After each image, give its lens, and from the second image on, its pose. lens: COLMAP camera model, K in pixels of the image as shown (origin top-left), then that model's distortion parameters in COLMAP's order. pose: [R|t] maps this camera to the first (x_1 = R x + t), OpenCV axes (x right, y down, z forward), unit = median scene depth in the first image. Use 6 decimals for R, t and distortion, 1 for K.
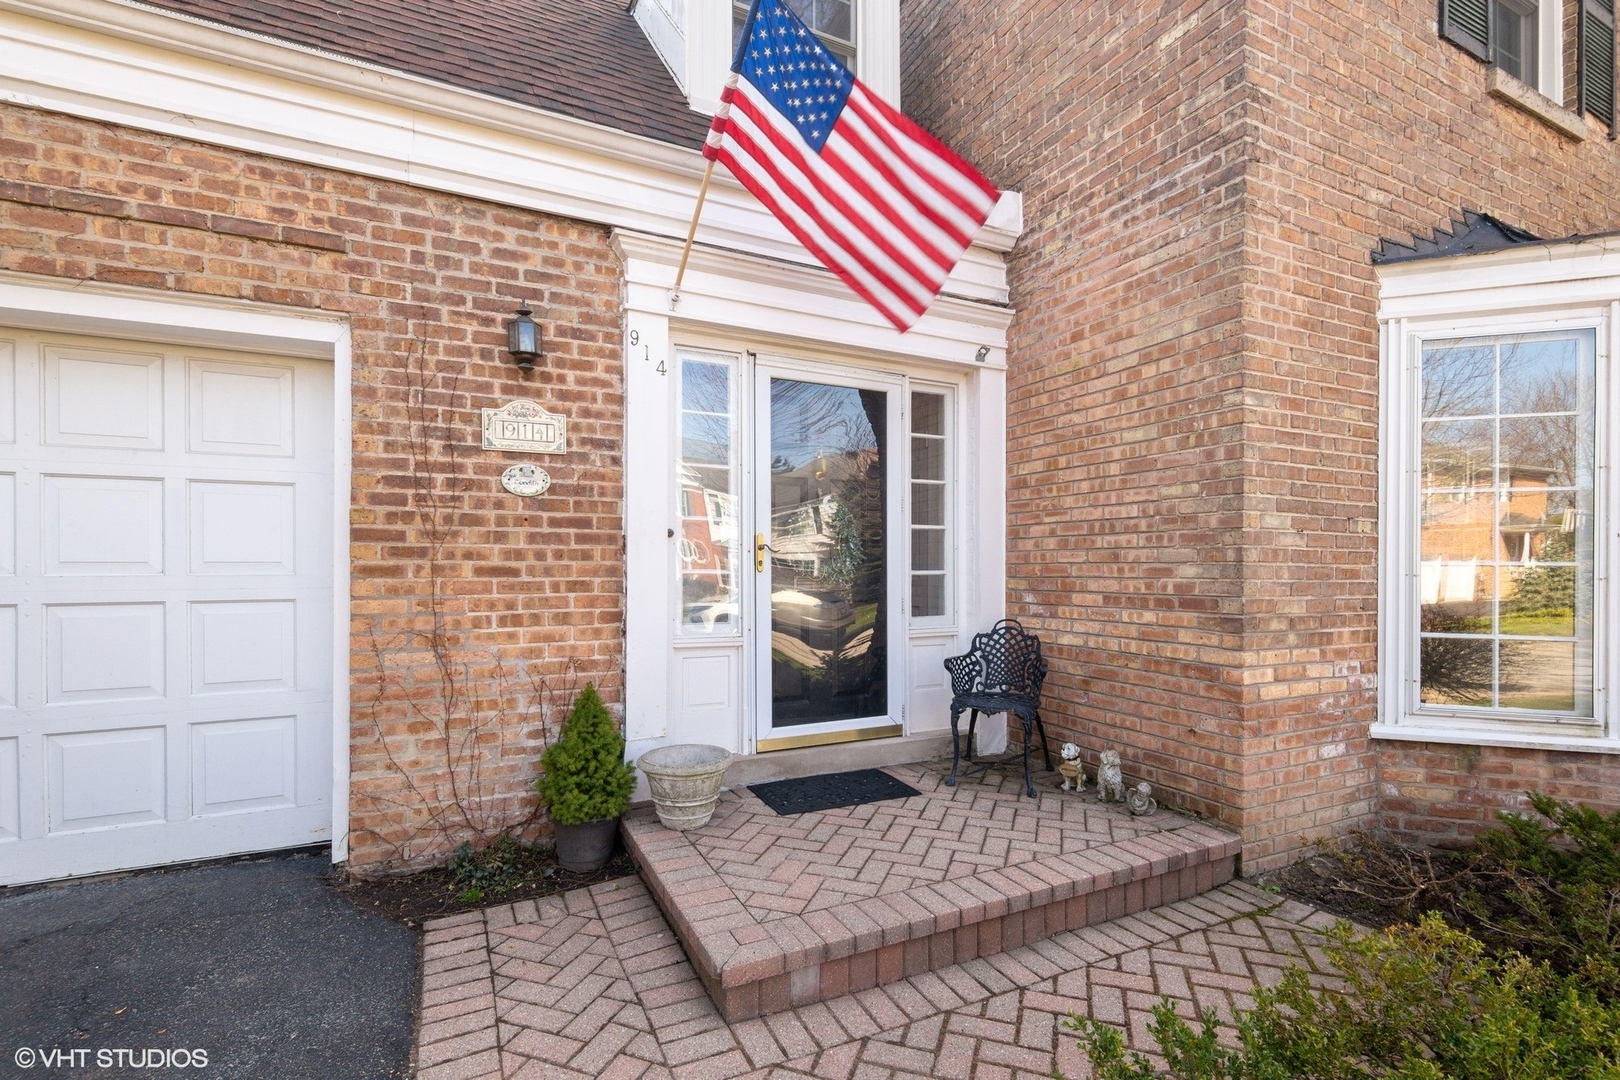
lens RADIAL K [[740.8, 0, 817.2], [0, 740.8, 570.1], [0, 0, 1]] dist [-0.008761, -0.001333]
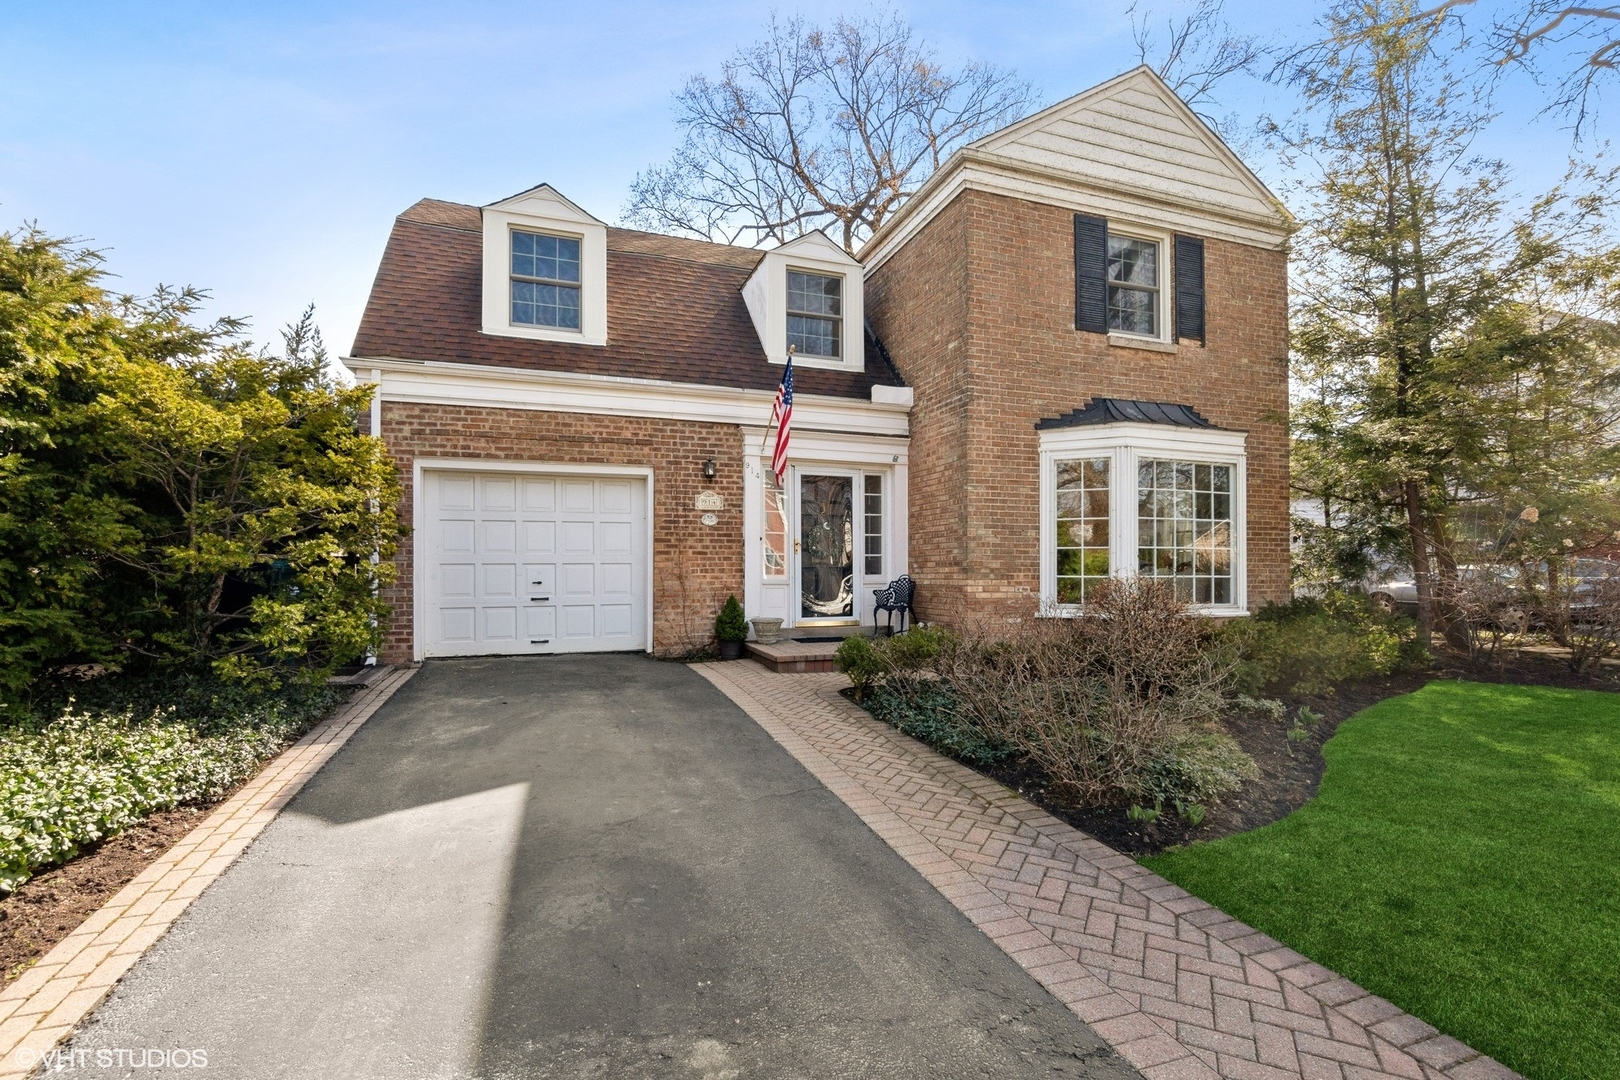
lens RADIAL K [[740.8, 0, 810.4], [0, 740.8, 547.0], [0, 0, 1]] dist [-0.008761, -0.001333]
pose [[0.993875, -0.008140, -0.110211, 0.285394], [0.003842, 0.999226, -0.039157, 0.089186], [0.110444, 0.038494, 0.993137, -1.710891]]
